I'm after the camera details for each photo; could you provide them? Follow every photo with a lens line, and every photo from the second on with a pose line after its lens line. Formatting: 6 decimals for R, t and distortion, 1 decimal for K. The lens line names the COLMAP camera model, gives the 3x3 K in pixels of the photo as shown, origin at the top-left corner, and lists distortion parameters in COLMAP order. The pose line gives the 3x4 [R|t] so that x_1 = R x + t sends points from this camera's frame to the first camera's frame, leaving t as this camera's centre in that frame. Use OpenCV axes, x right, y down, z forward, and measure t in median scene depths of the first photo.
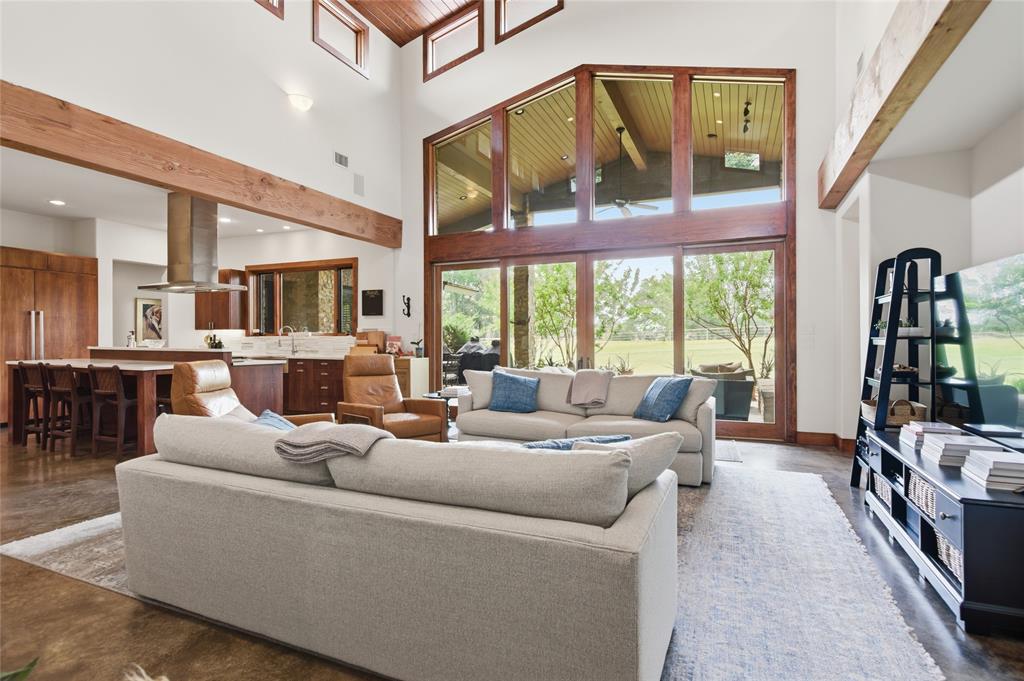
lens RADIAL K [[522.8, 0, 510.3], [0, 522.8, 338.2], [0, 0, 1]] dist [-0.000964, -0.000283]
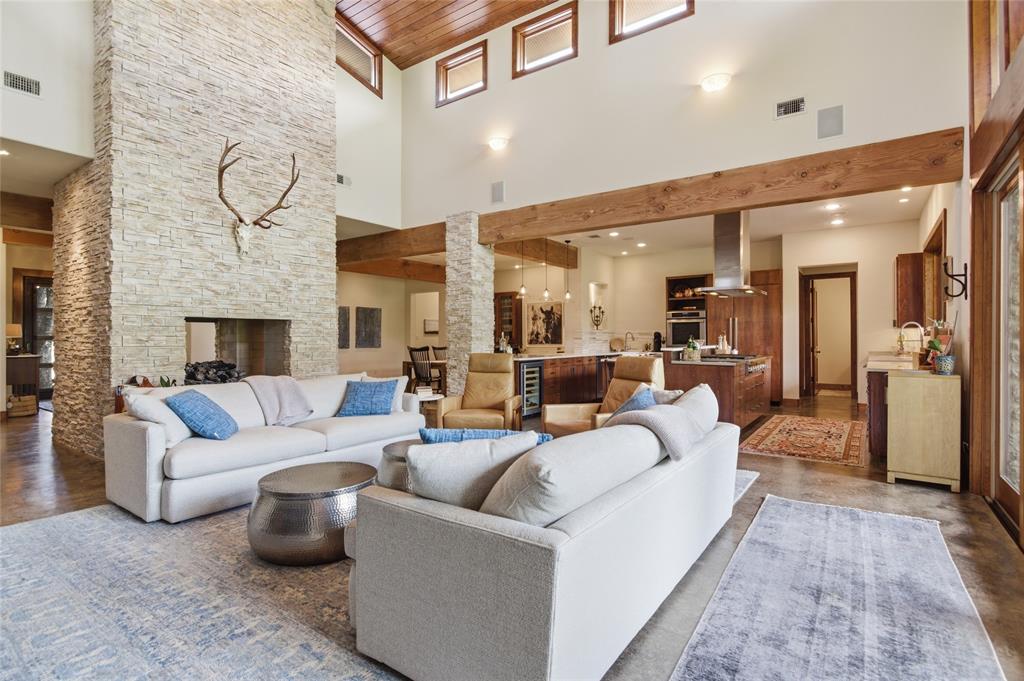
lens RADIAL K [[495.9, 0, 515.6], [0, 495.9, 340.1], [0, 0, 1]] dist [-0.000874, 0.000281]
pose [[-0.202061, 0.002204, -0.979370, 0.431120], [0.000633, 0.999998, 0.002120, 0.002254], [0.979373, -0.000192, -0.202062, 0.672189]]
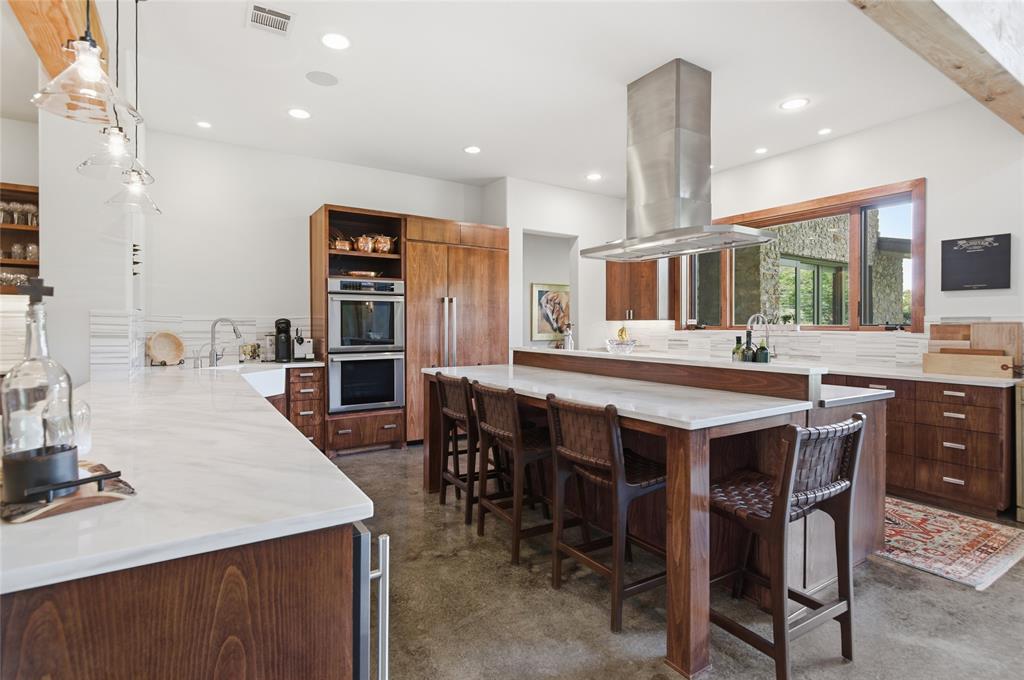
lens RADIAL K [[495.9, 0, 506.2], [0, 495.9, 332.2], [0, 0, 1]] dist [-0.000874, 0.000281]
pose [[0.828719, 0.010162, -0.559572, -0.398528], [-0.004609, 0.999925, 0.011332, -0.008309], [0.559645, -0.006812, 0.828704, 0.408386]]
